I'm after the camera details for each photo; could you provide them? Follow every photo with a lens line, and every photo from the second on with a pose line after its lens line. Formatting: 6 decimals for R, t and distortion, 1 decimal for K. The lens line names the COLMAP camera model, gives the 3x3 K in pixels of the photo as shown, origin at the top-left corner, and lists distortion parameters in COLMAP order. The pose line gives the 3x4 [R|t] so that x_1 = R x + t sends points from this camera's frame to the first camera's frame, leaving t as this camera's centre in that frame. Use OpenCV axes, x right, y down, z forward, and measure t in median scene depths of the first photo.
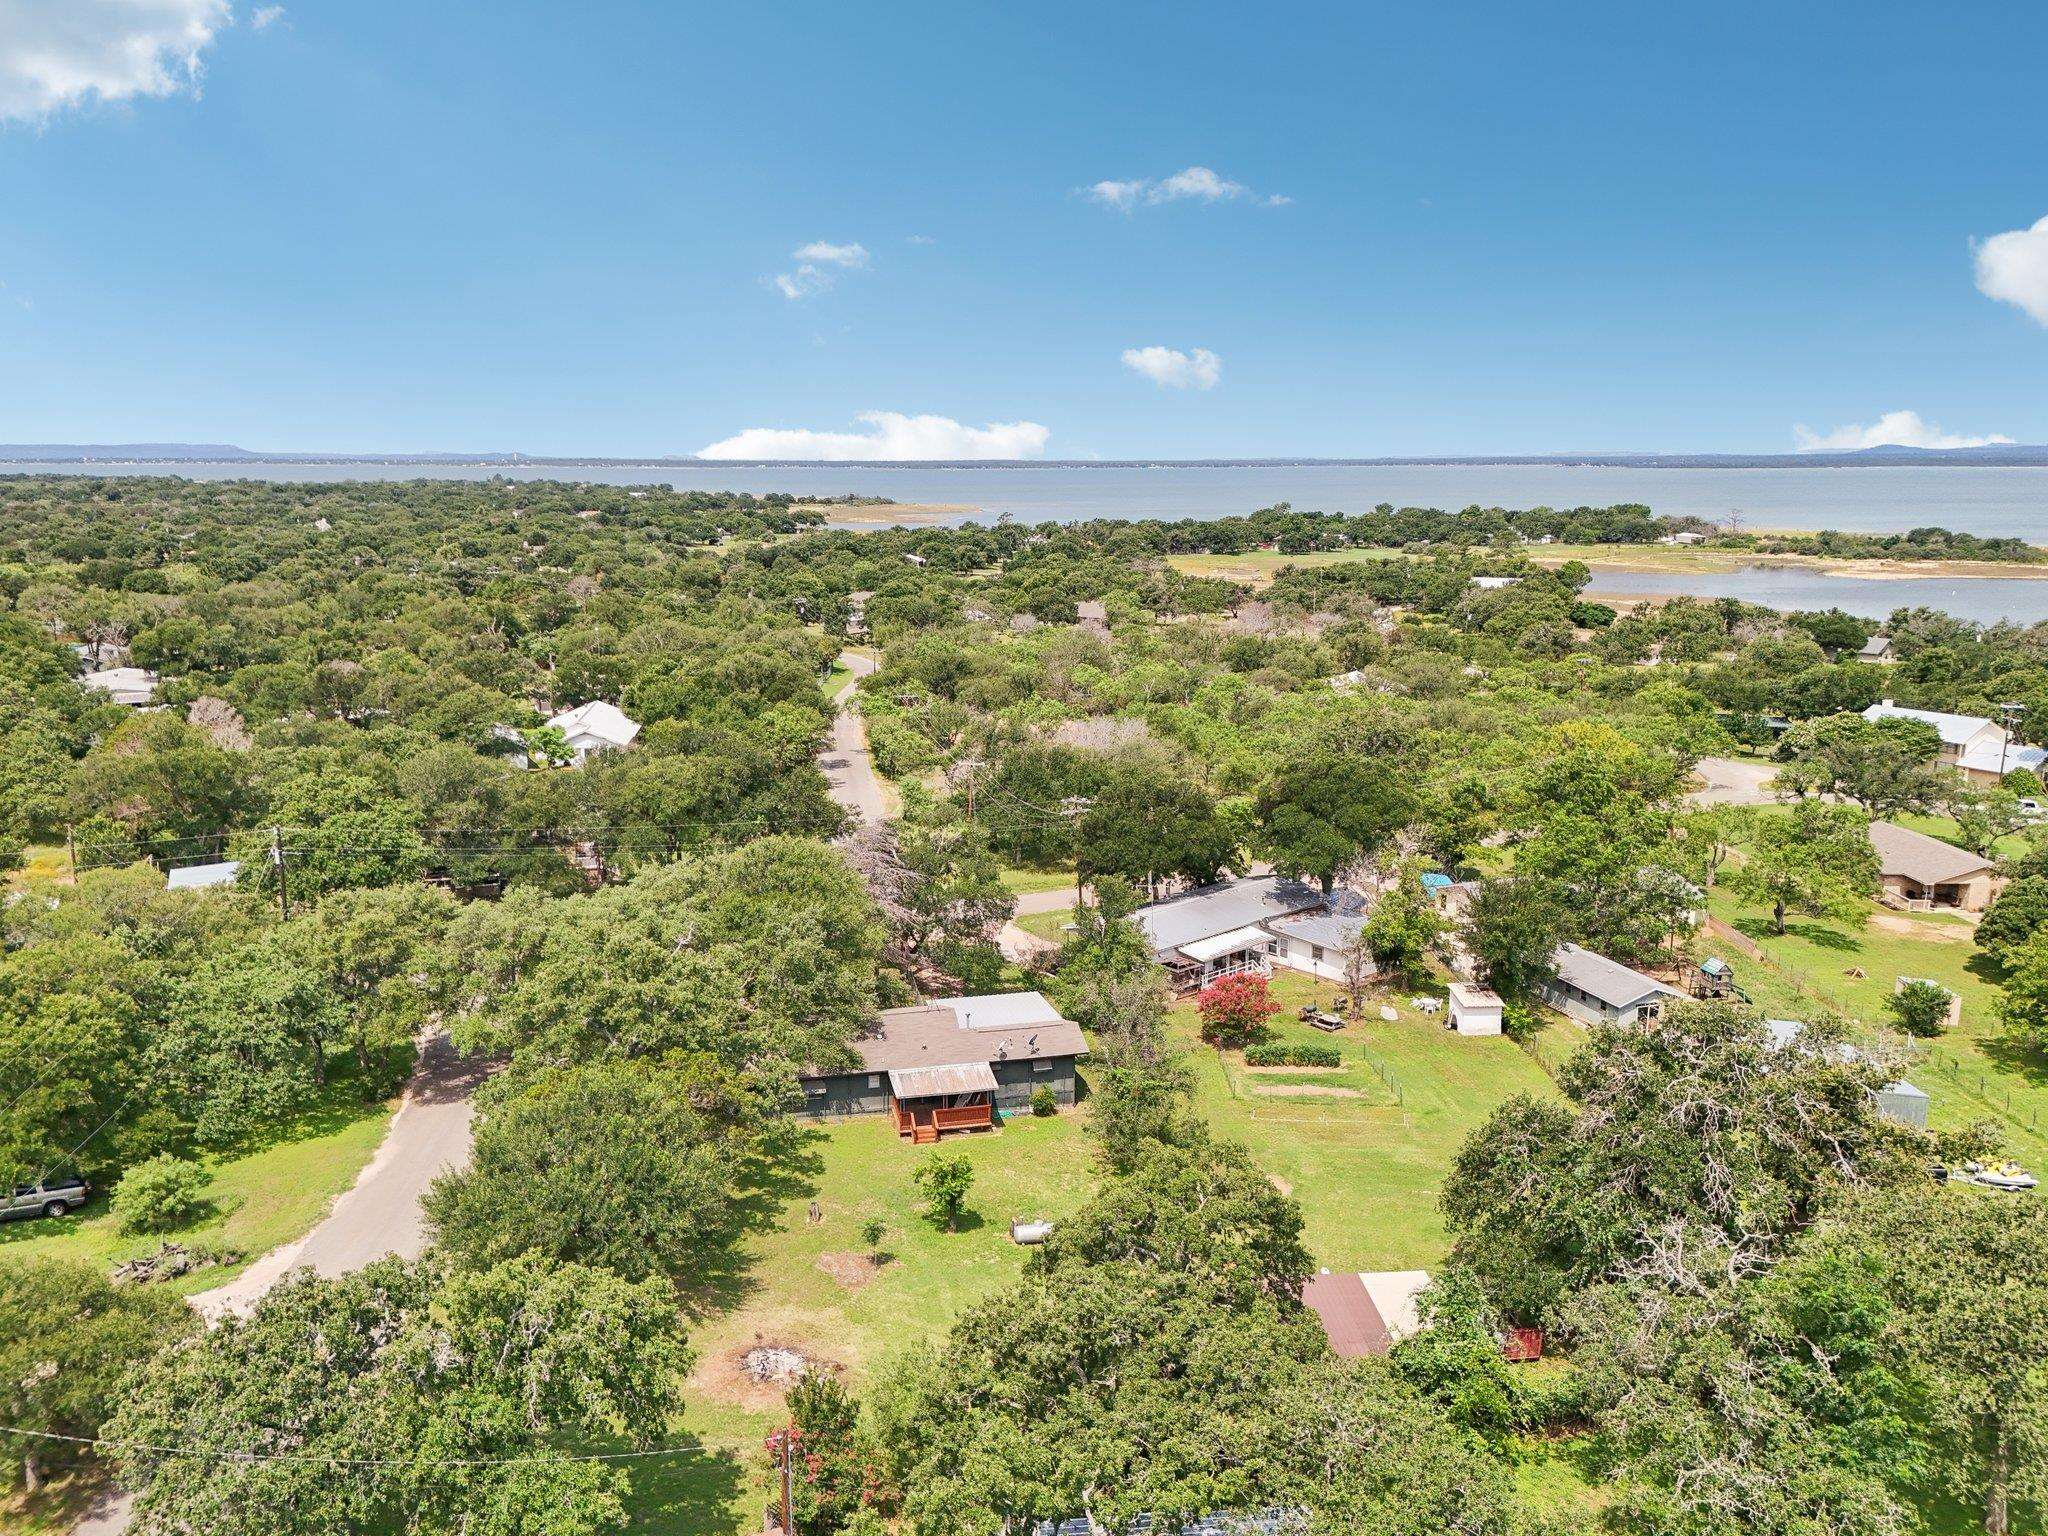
lens RADIAL K [[1437.2, 0, 1061.7], [0, 1437.2, 823.1], [0, 0, 1]] dist [0.081469, -0.058024]
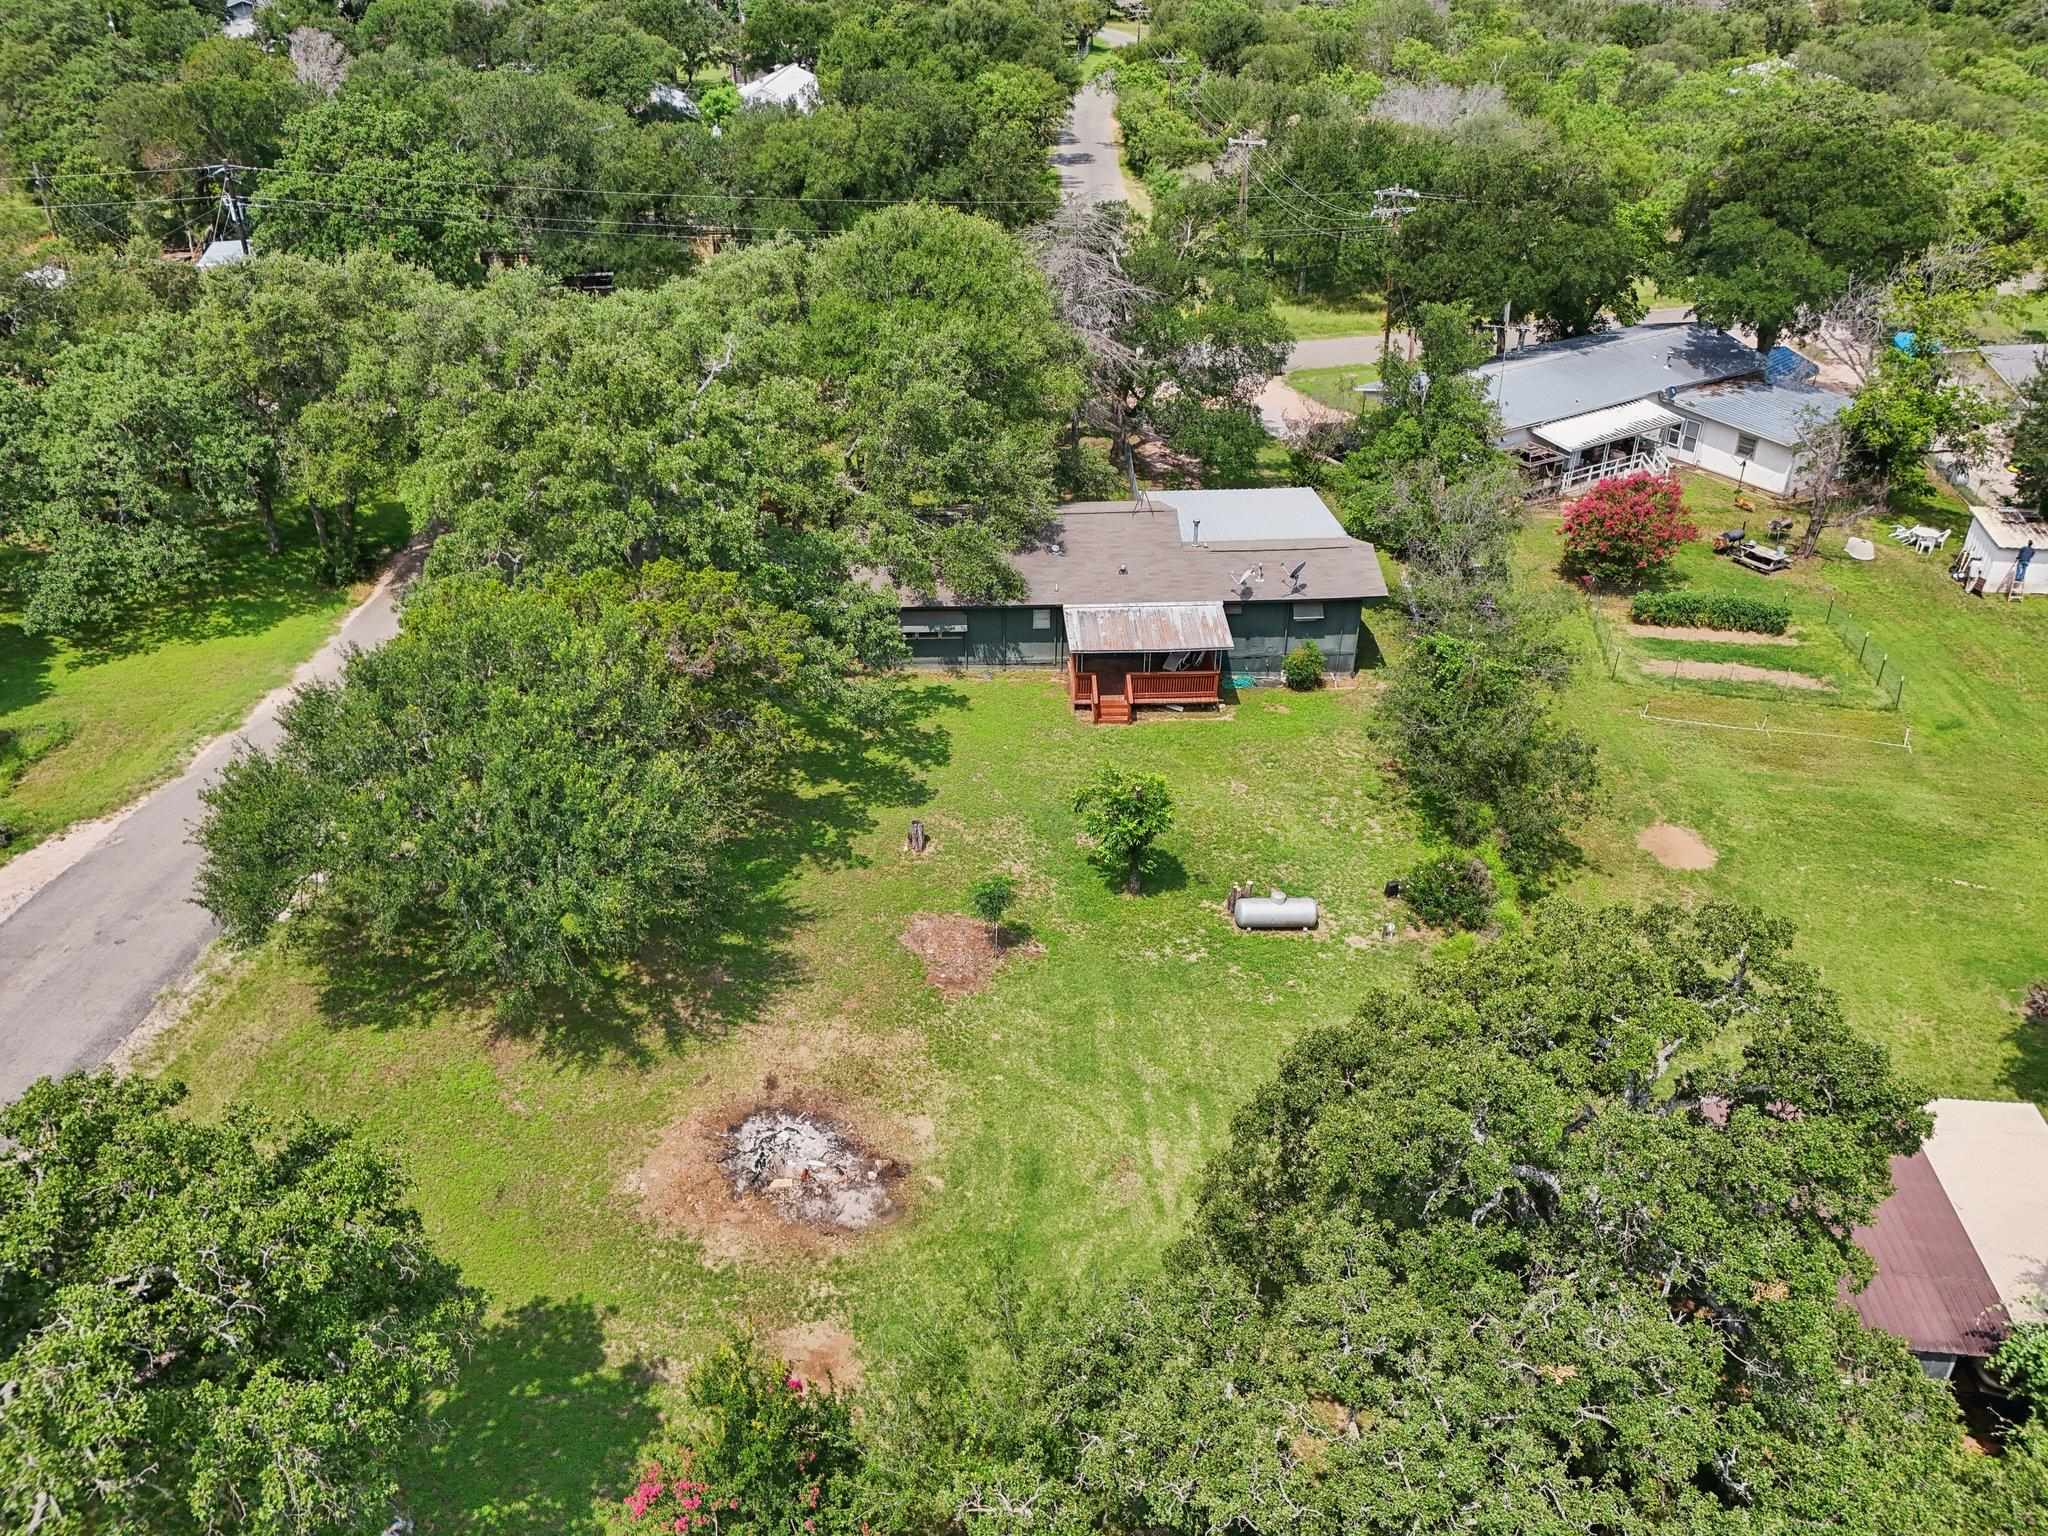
lens RADIAL K [[1437.2, 0, 1061.7], [0, 1437.2, 823.1], [0, 0, 1]] dist [0.081469, -0.058024]
pose [[0.982522, 0.100622, -0.156607, -0.009591], [-0.038818, 0.933569, 0.356290, 0.028668], [0.182054, -0.343984, 0.921158, 0.310456]]
